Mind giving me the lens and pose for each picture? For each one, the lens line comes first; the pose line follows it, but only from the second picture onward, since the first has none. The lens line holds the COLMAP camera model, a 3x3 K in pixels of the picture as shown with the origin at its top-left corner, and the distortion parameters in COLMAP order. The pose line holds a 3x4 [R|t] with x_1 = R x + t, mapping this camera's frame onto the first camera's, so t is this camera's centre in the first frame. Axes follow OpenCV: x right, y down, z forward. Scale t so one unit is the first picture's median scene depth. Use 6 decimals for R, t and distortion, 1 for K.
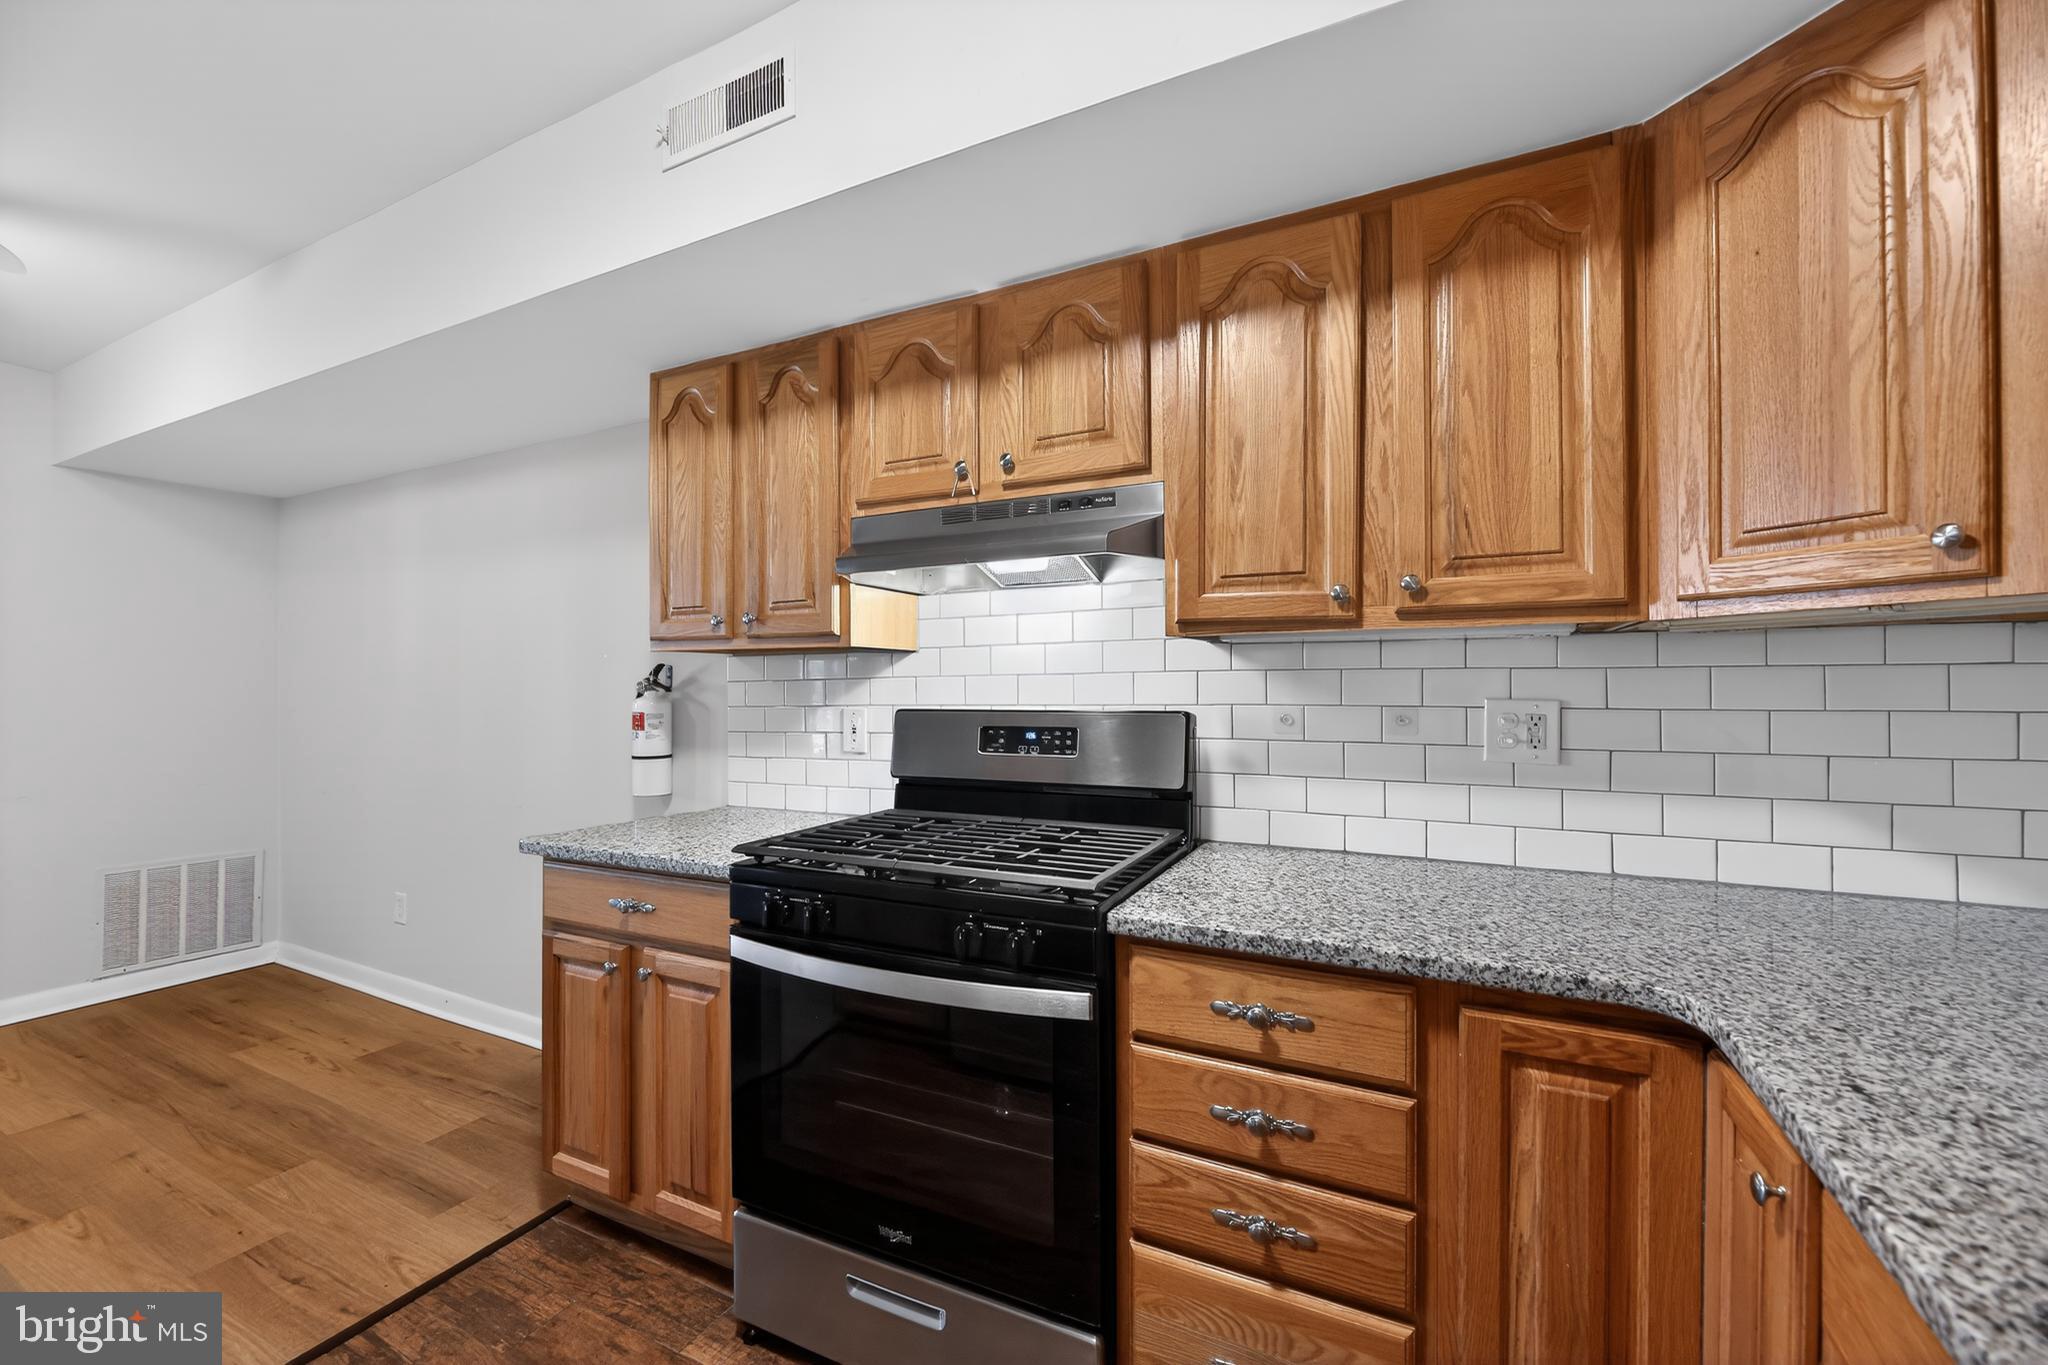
lens RADIAL K [[826.6, 0, 1024.0], [0, 826.6, 682.5], [0, 0, 1]] dist [-0.000246, -0.005810]
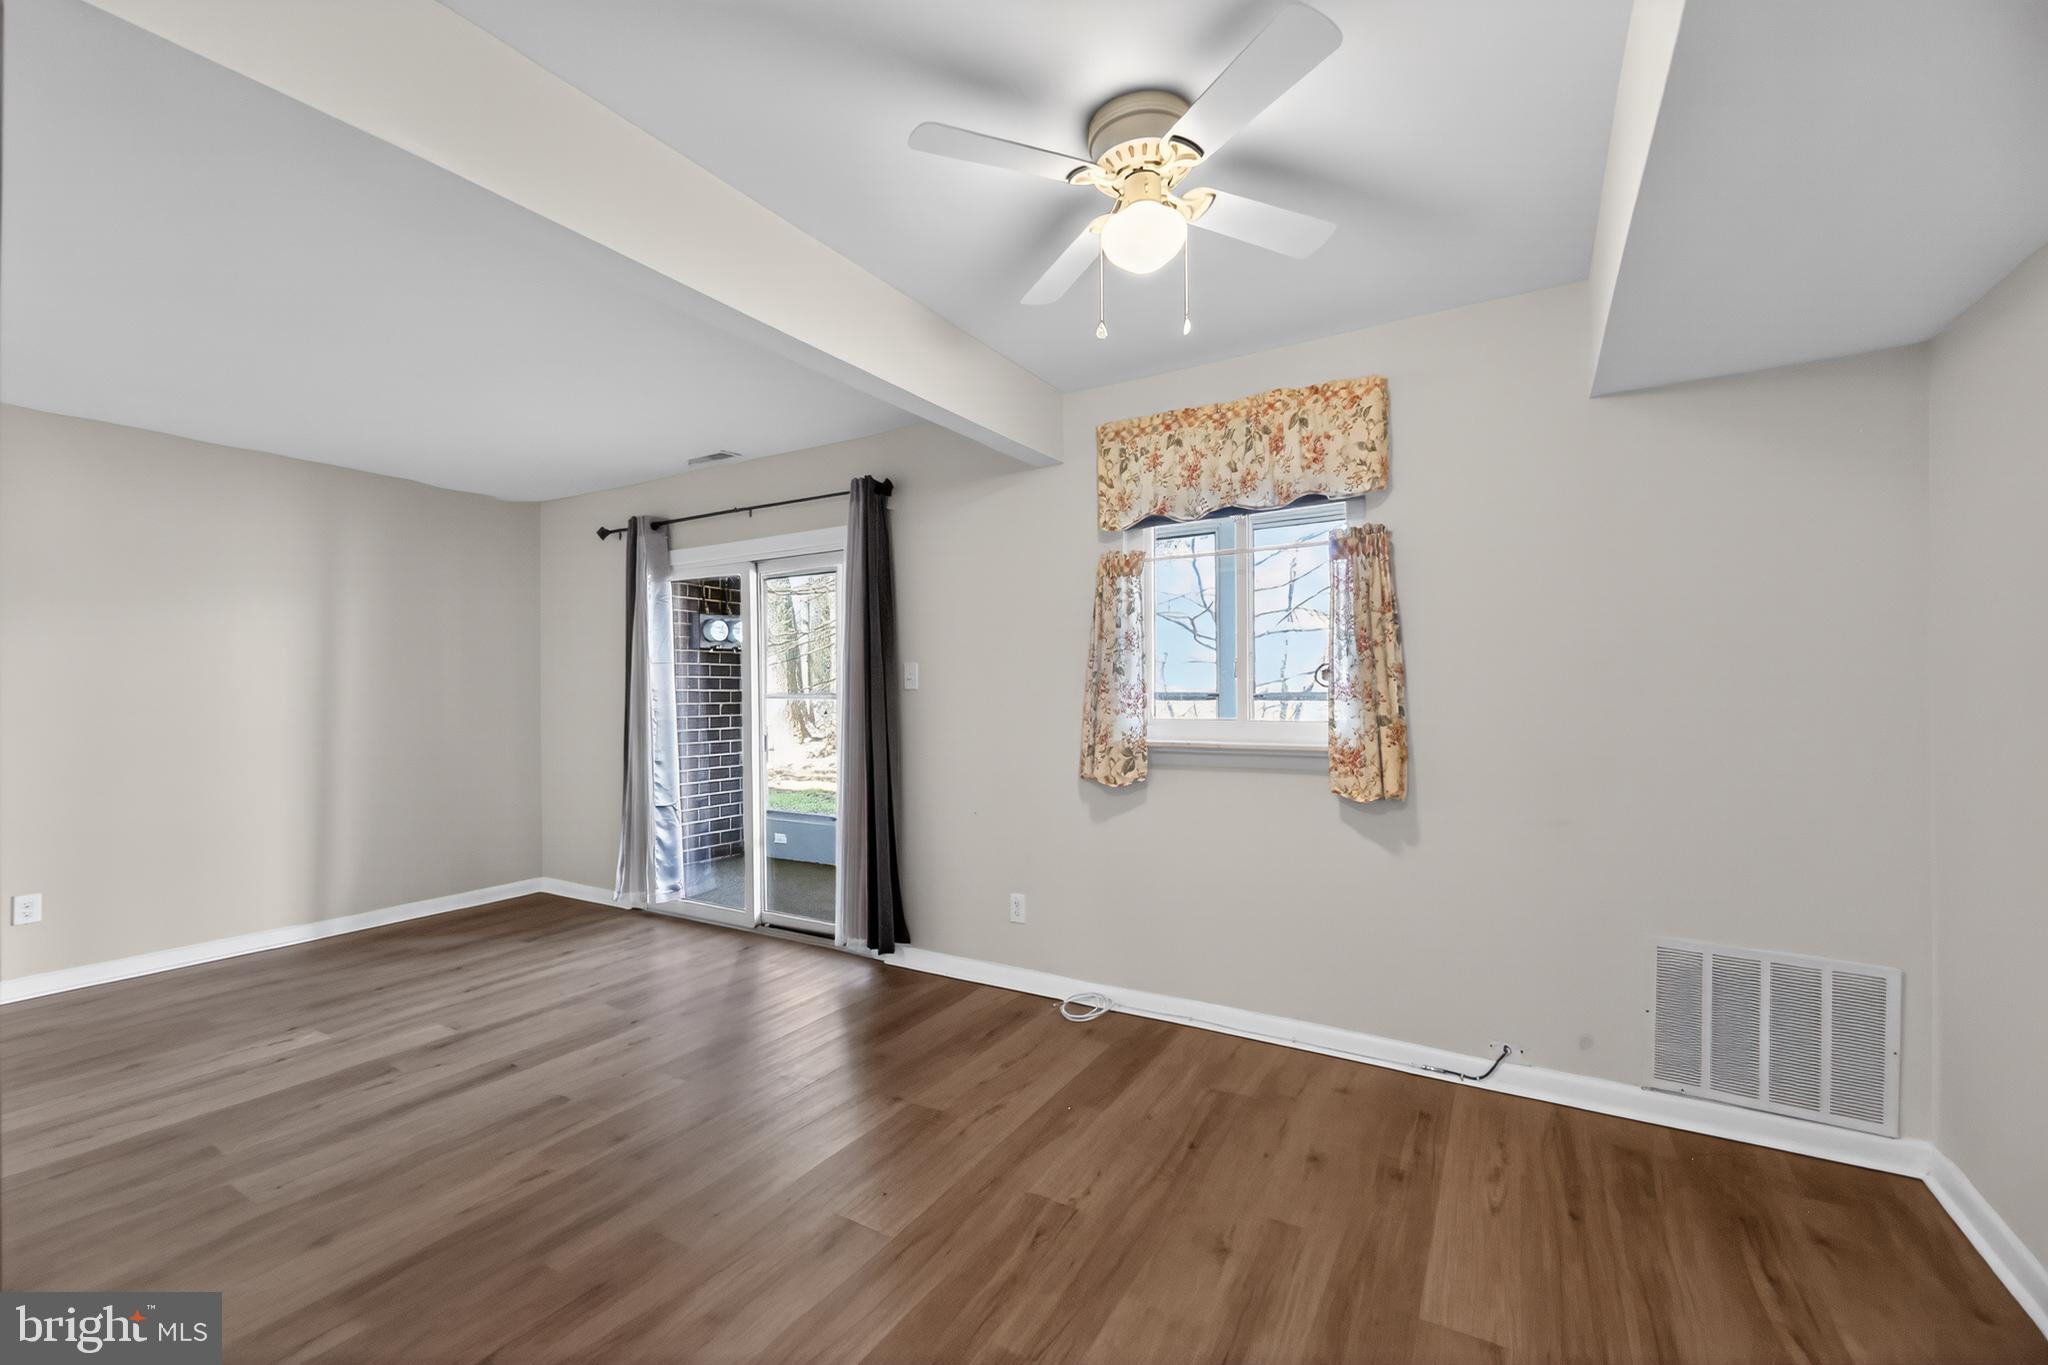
lens RADIAL K [[833.4, 0, 1014.8], [0, 833.4, 689.8], [0, 0, 1]] dist [-0.002955, -0.000616]
pose [[-0.073040, 0.000168, -0.997329, -0.608155], [0.009554, 0.999954, -0.000531, 0.008255], [0.997283, -0.009567, -0.073038, 0.856306]]
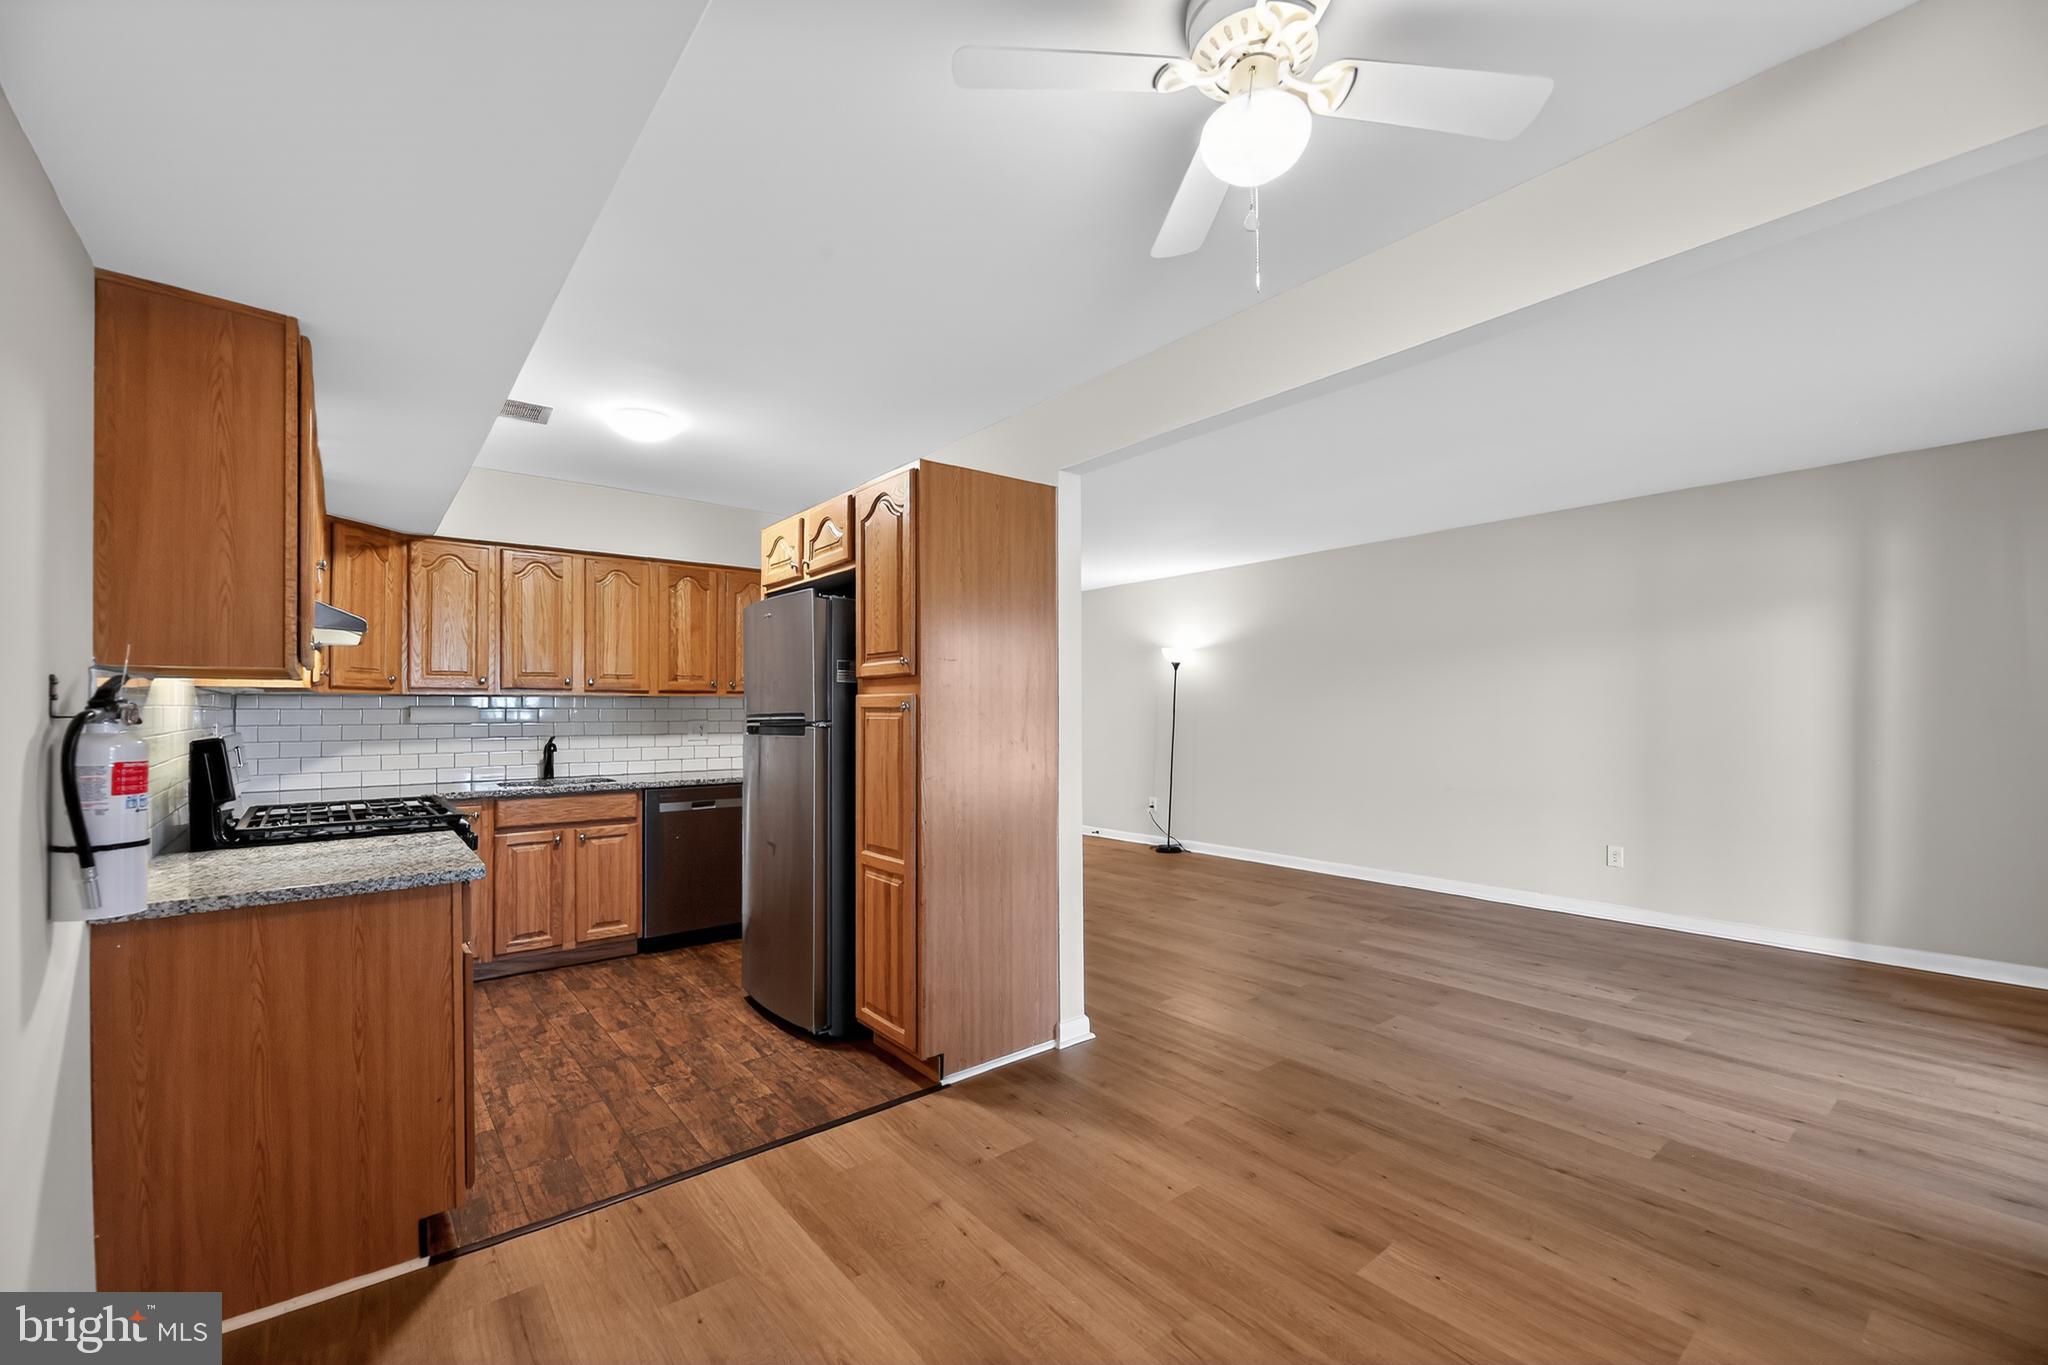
lens RADIAL K [[840.7, 0, 1008.0], [0, 840.7, 699.7], [0, 0, 1]] dist [-0.001419, -0.000817]
pose [[-0.907120, 0.015930, 0.420570, -1.670543], [0.009238, 0.999796, -0.017945, 0.013517], [-0.420770, -0.012393, -0.907083, 1.709284]]
